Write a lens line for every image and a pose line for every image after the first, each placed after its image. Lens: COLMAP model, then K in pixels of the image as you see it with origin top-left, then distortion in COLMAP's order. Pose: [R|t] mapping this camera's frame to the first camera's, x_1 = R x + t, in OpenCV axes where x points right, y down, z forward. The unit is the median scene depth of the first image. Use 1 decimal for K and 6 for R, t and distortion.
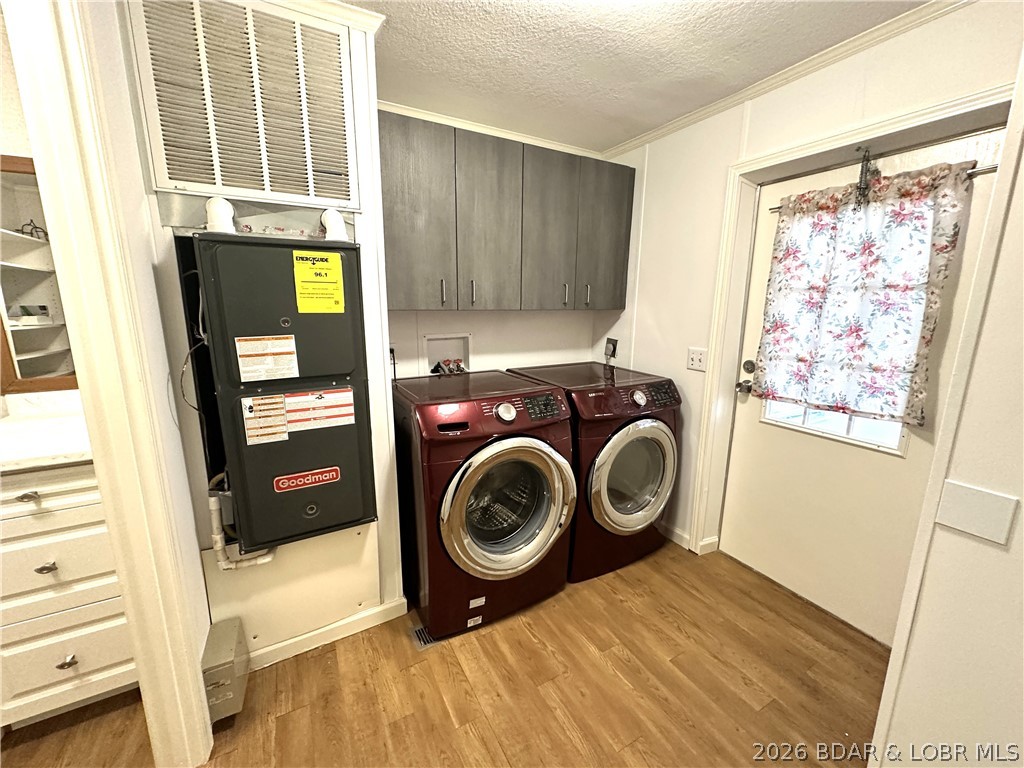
lens RADIAL K [[407.6, 0, 511.5], [0, 407.6, 385.3], [0, 0, 1]] dist [0.000032, 0.000181]
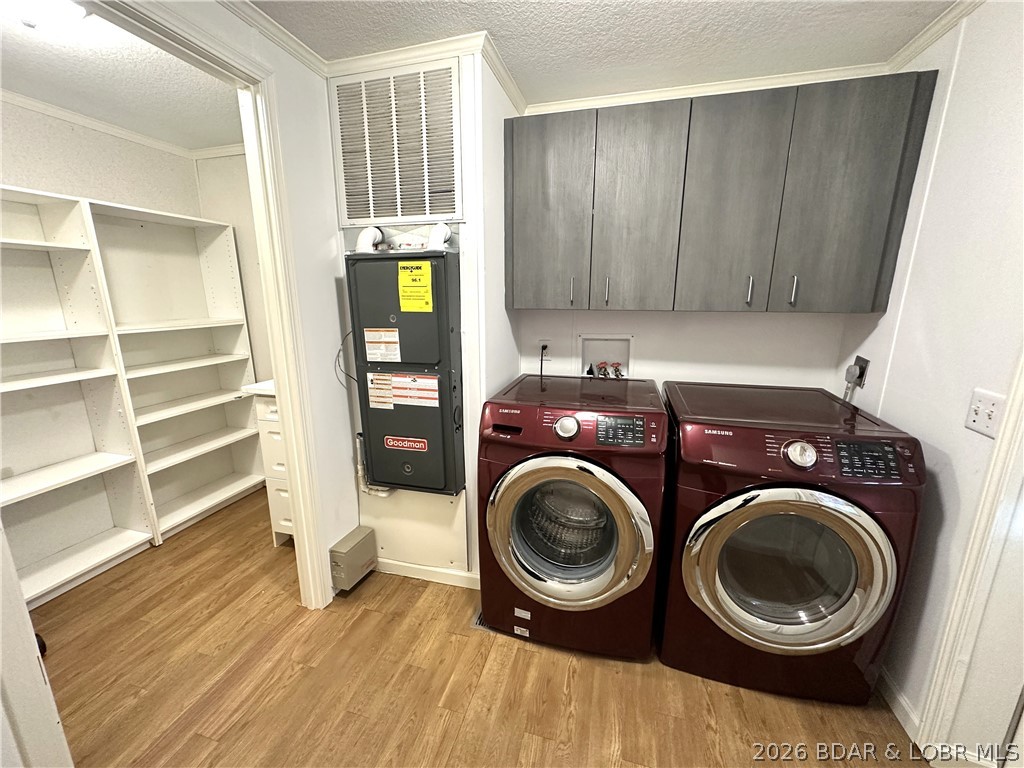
lens RADIAL K [[407.6, 0, 511.5], [0, 407.6, 385.3], [0, 0, 1]] dist [0.000032, 0.000181]
pose [[0.713359, 0.147865, -0.685022, 0.537736], [-0.135328, 0.988154, 0.072371, -0.078067], [0.687608, 0.041076, 0.724919, 0.289362]]
